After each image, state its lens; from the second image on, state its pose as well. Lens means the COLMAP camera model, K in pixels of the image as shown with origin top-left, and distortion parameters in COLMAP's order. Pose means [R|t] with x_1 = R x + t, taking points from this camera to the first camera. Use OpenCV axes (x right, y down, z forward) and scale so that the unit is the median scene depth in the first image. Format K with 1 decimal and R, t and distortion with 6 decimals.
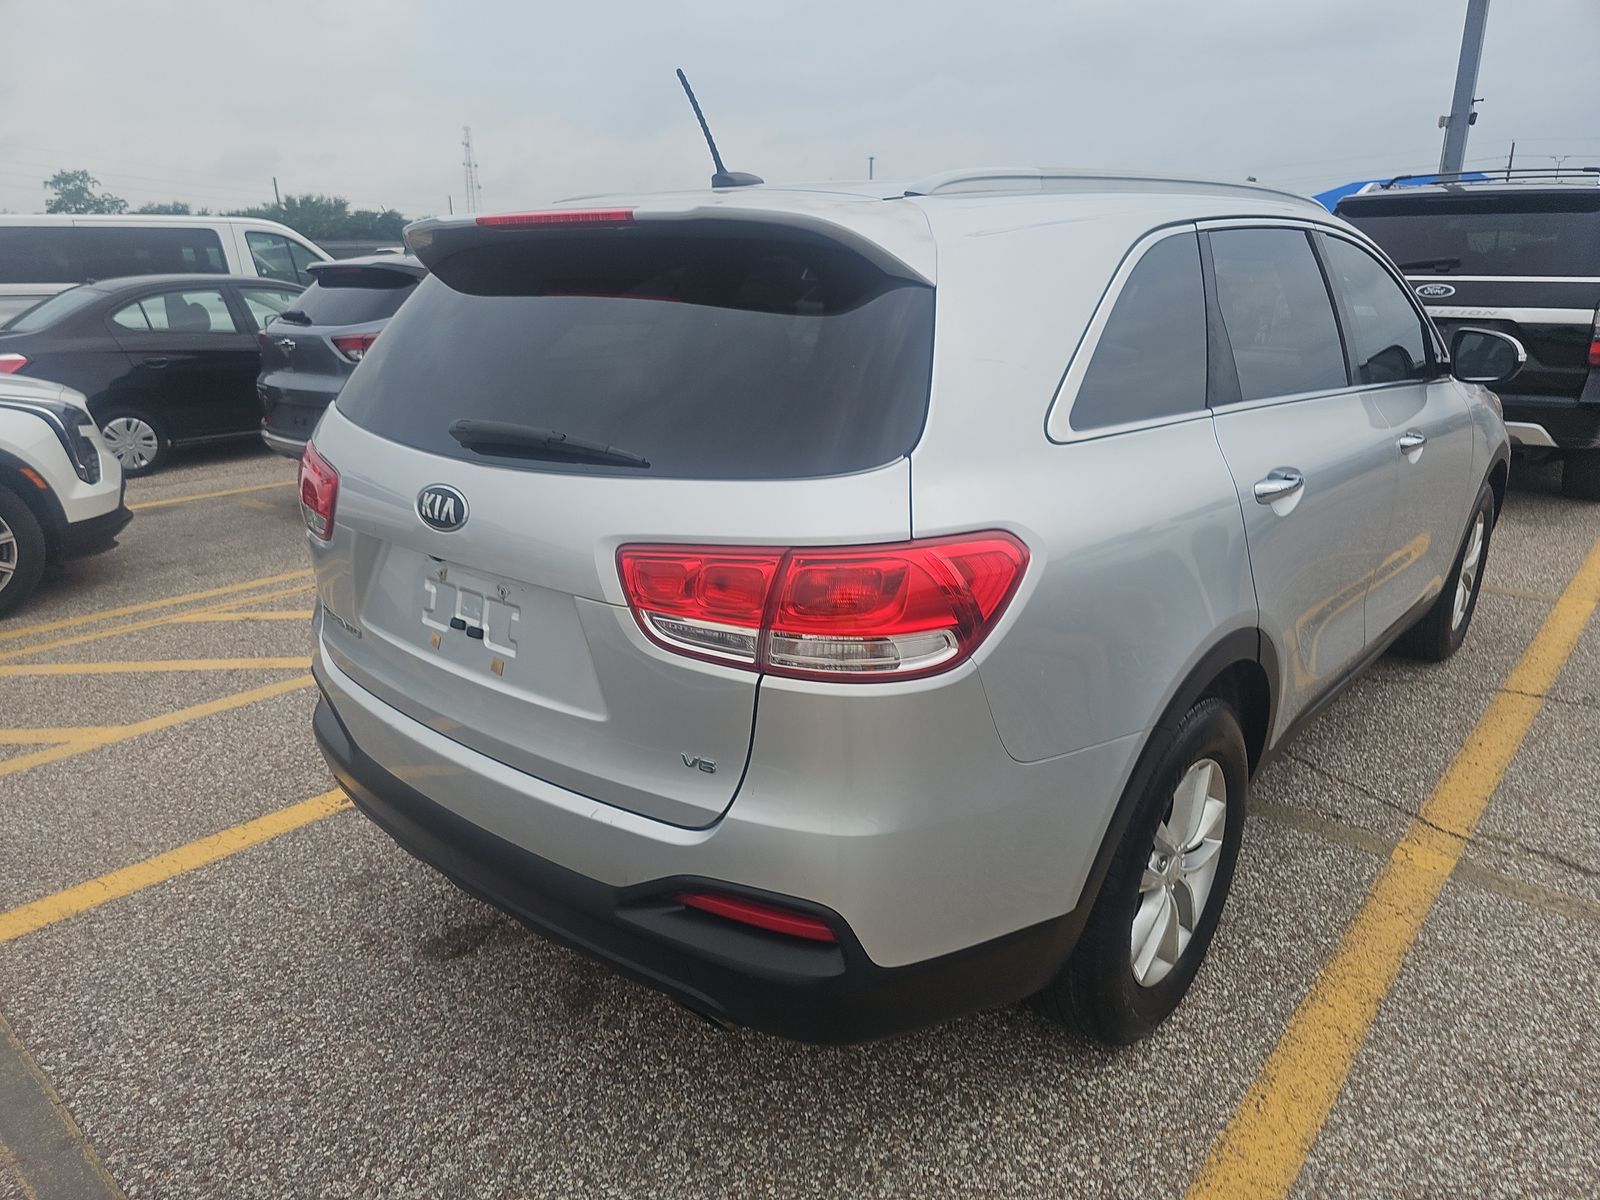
lens RADIAL K [[1066.3, 0, 800.0], [0, 1066.3, 600.0], [0, 0, 1]] dist [0.082405, -0.078324]
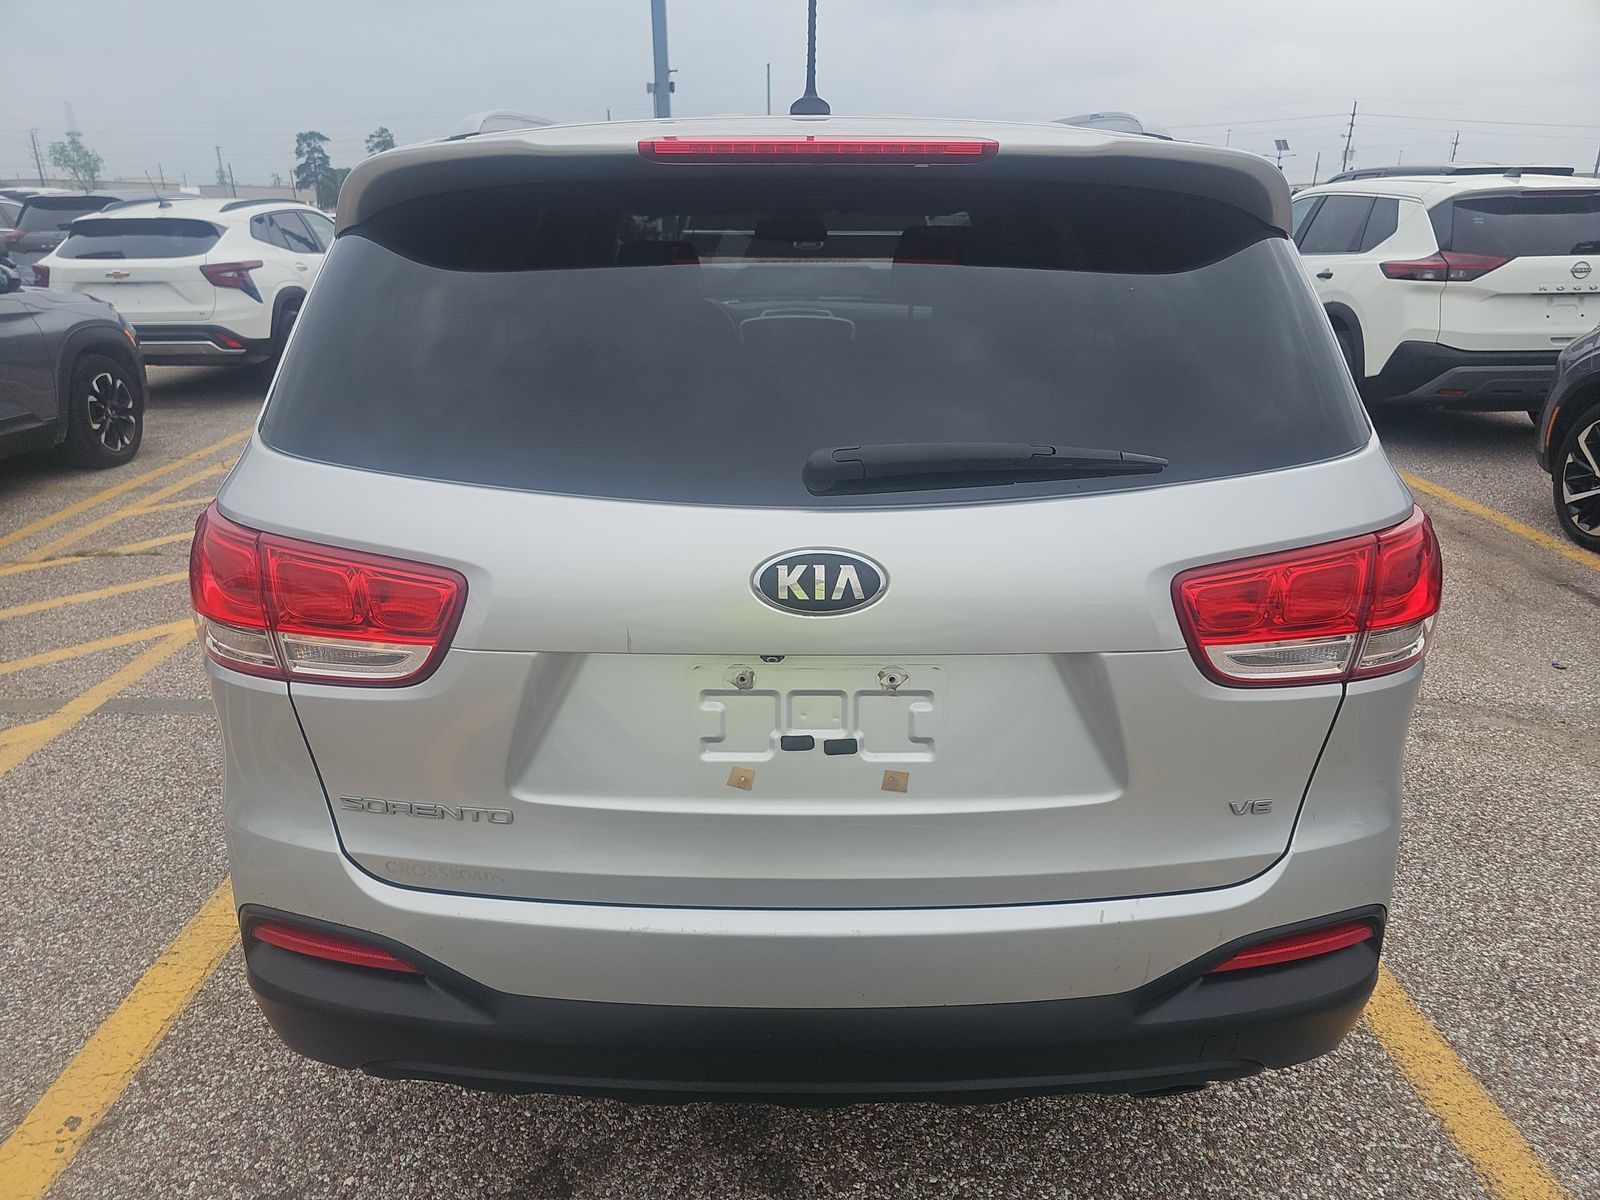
lens RADIAL K [[1066.3, 0, 800.0], [0, 1066.3, 600.0], [0, 0, 1]] dist [0.082405, -0.078324]
pose [[0.760233, -0.219937, 0.611288, -0.741165], [0.195483, 0.974786, 0.107606, -0.146672], [-0.619541, 0.037691, 0.784059, 0.470258]]
